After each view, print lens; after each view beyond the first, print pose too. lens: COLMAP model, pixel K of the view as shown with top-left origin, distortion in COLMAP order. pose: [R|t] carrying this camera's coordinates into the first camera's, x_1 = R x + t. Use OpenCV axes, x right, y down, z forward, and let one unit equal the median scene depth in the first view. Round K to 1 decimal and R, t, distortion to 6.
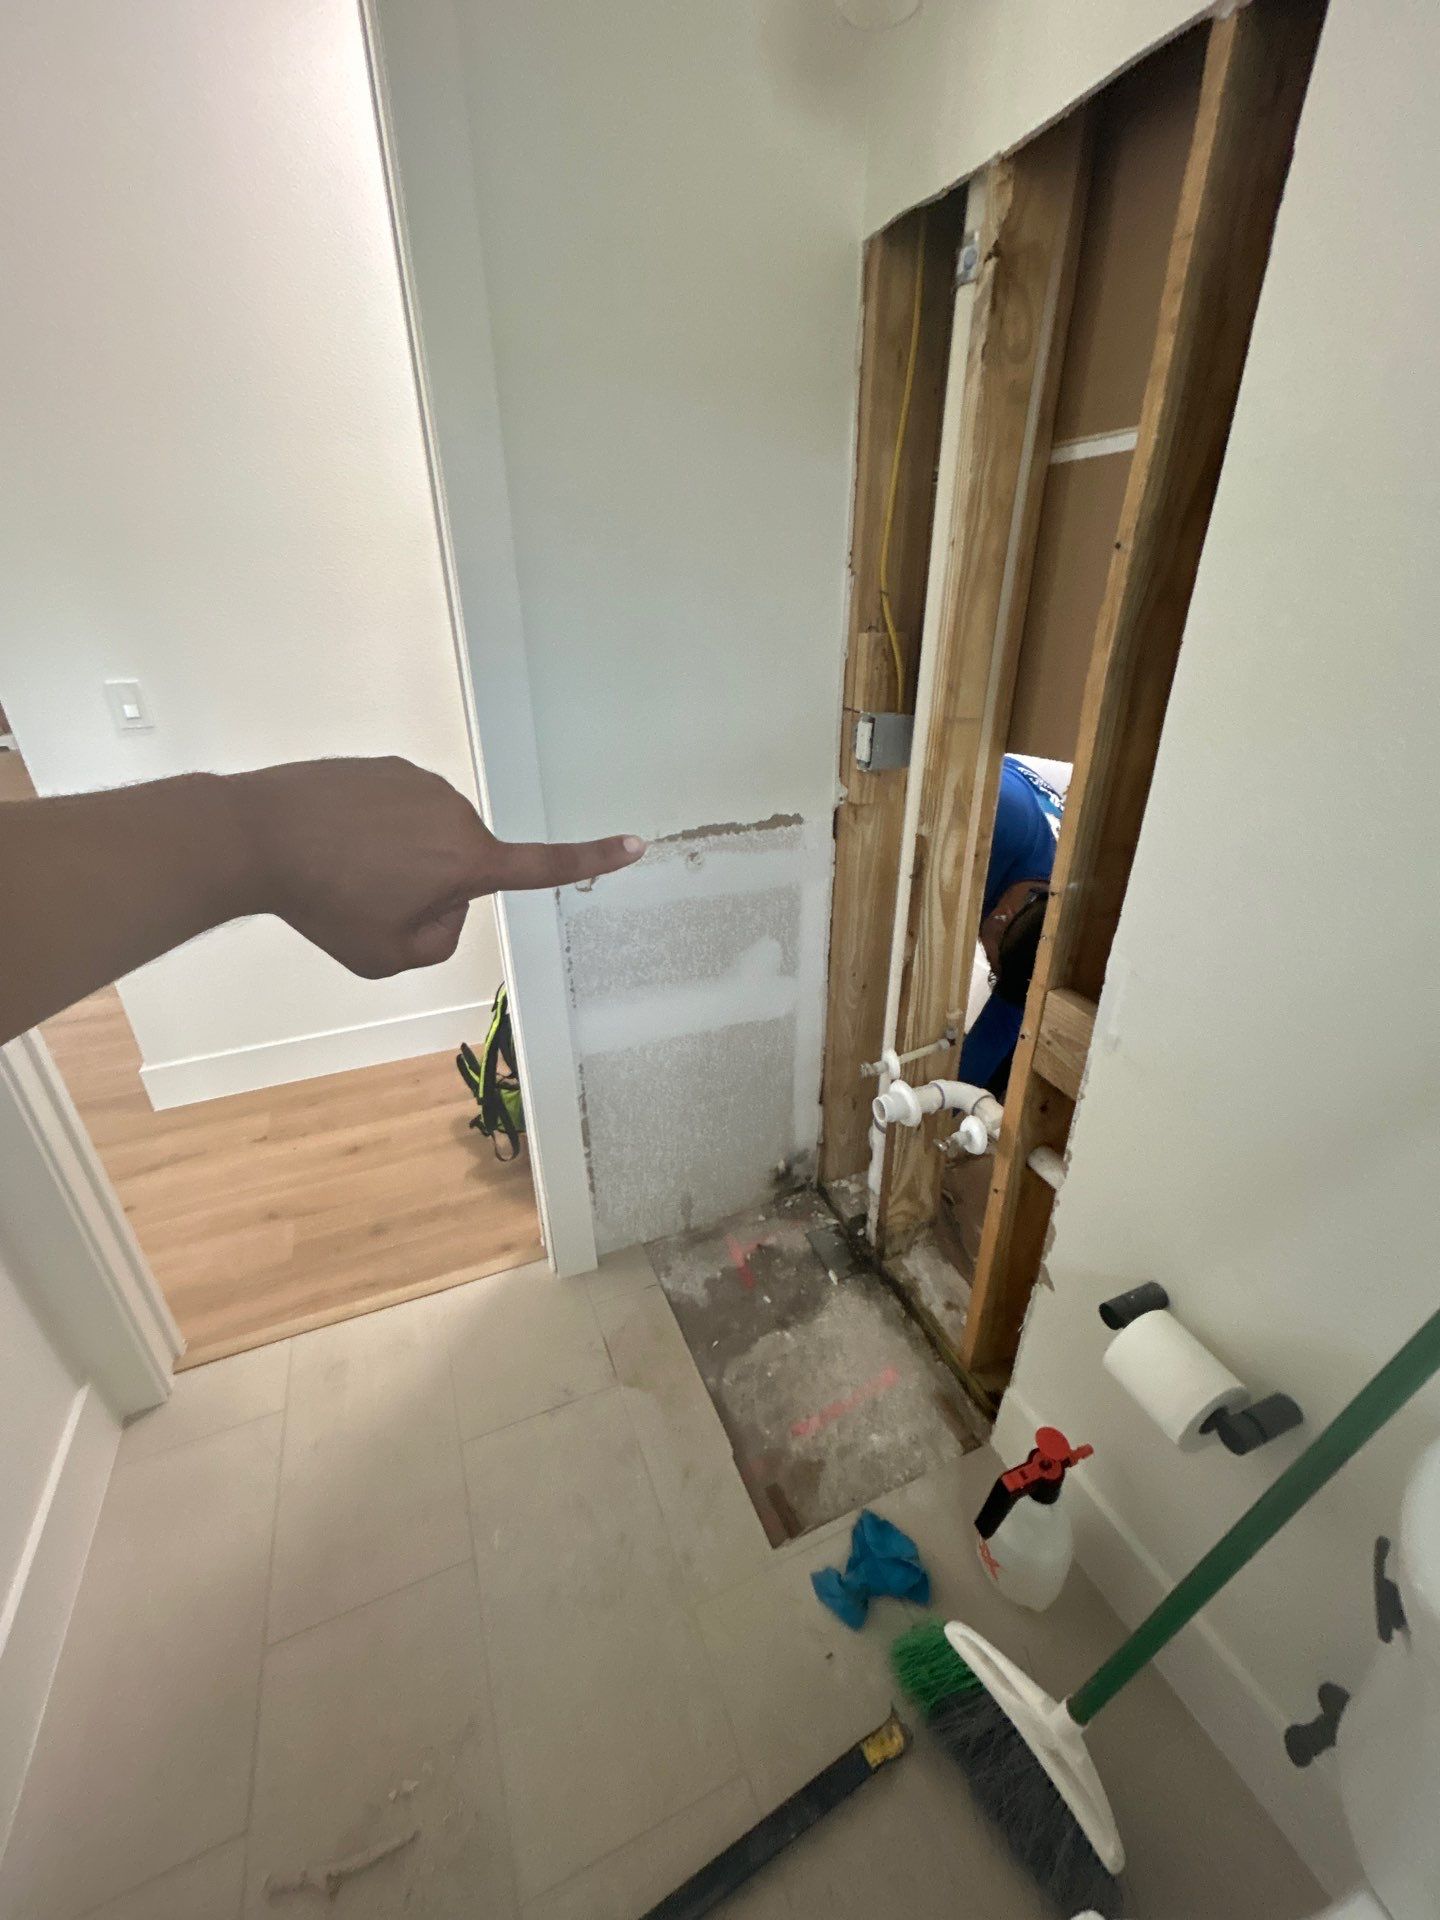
lens RADIAL K [[783.4, 0, 720.0], [0, 783.4, 960.0], [0, 0, 1]] dist [-0.000369, -0.000008]
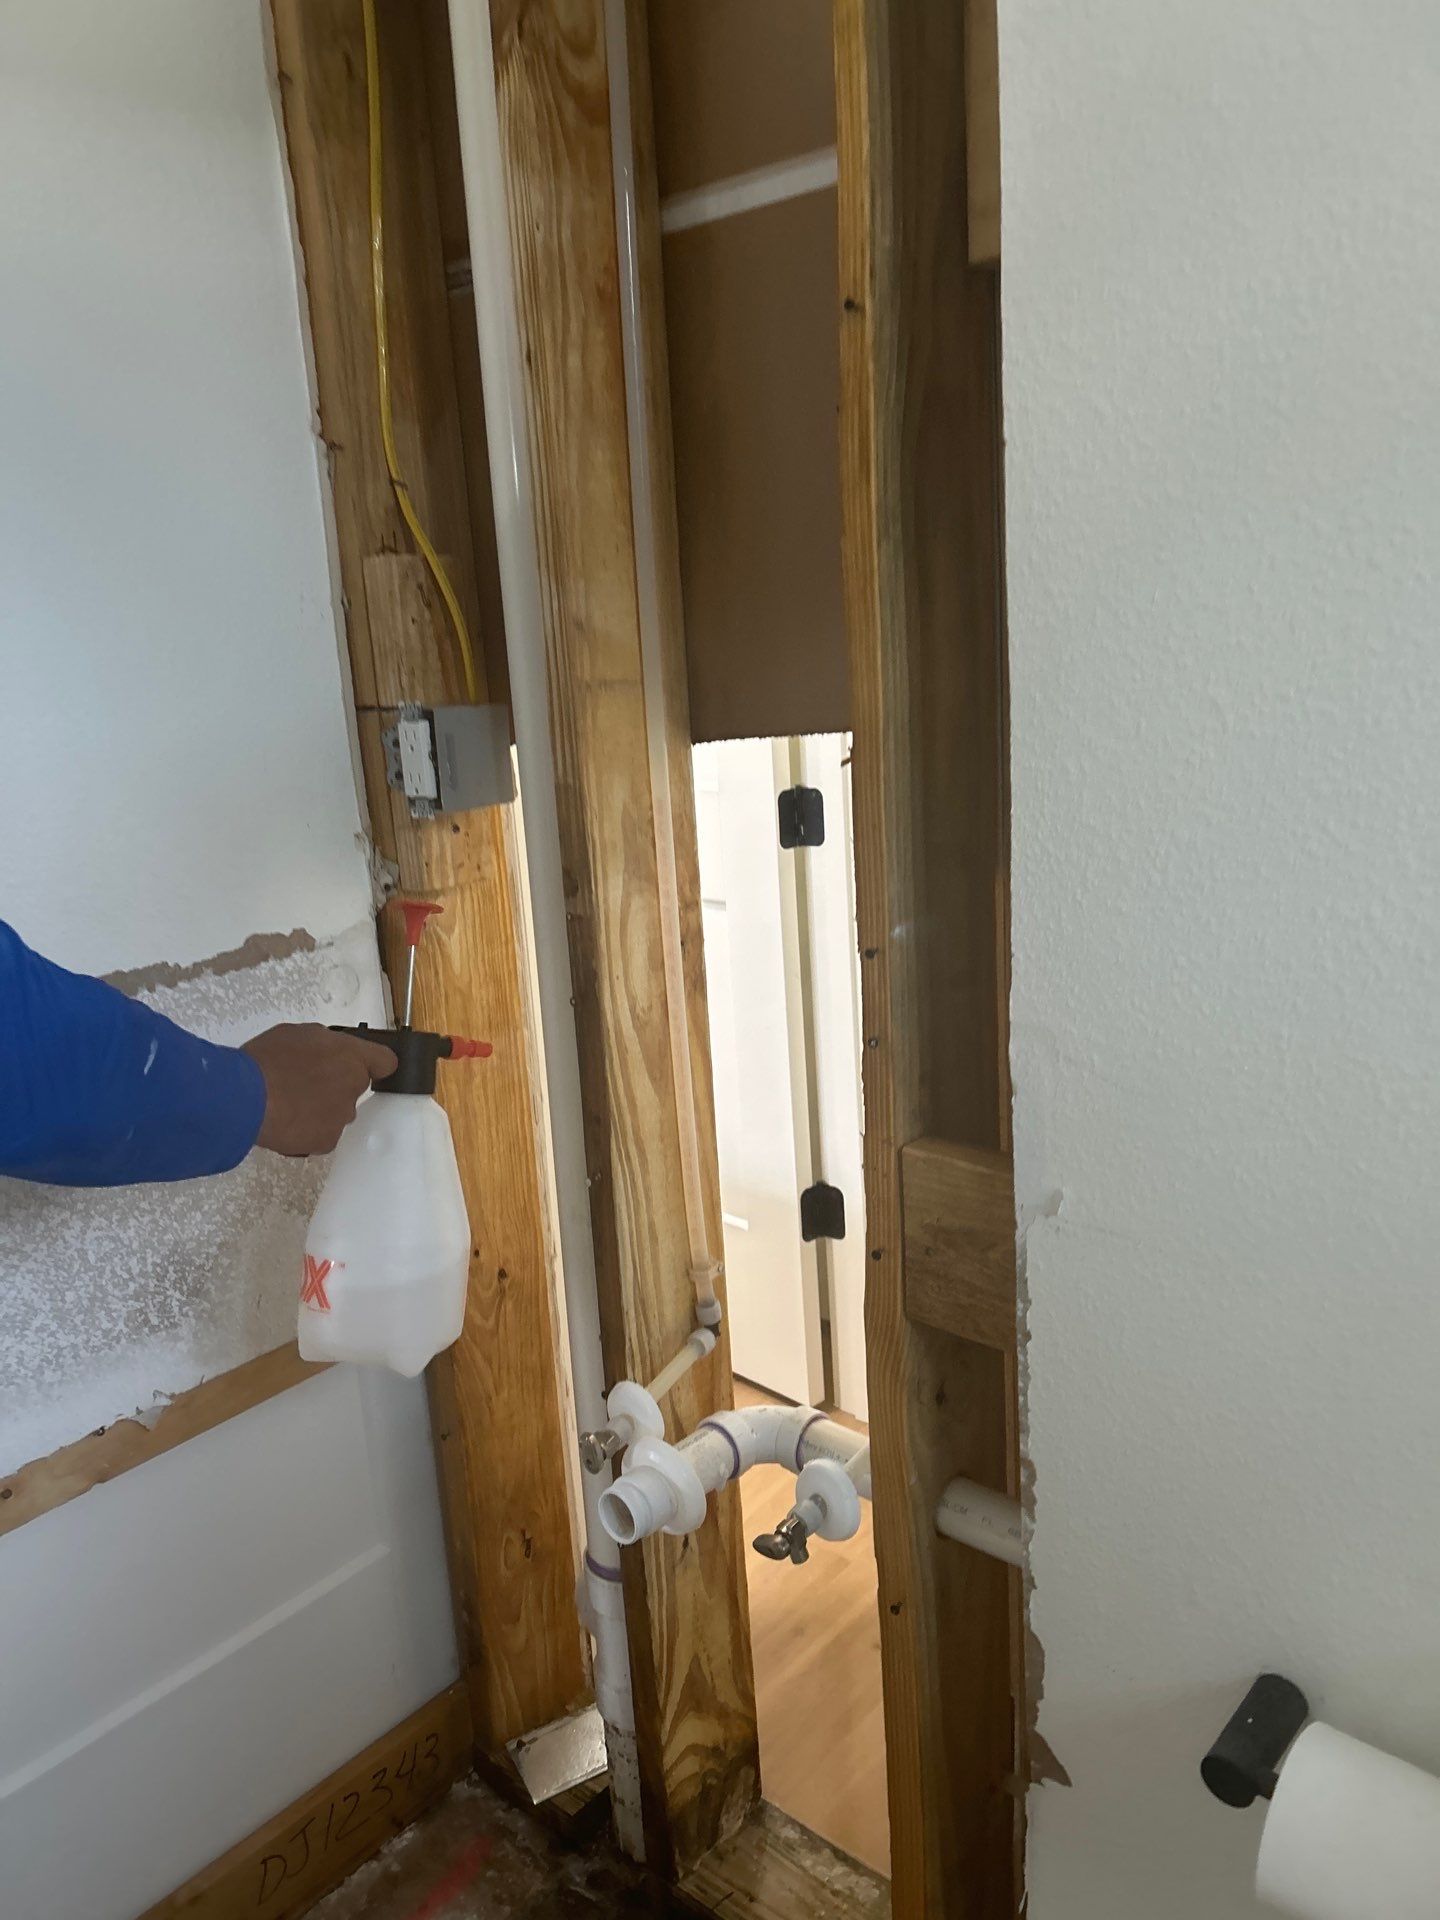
lens RADIAL K [[1414.1, 0, 720.0], [0, 1414.1, 960.0], [0, 0, 1]] dist [0.054663, -0.059383]
pose [[0.886680, -0.146133, 0.438685, -0.058956], [0.247154, 0.951624, -0.182553, 0.051972], [-0.390786, 0.270289, 0.879903, 0.176792]]
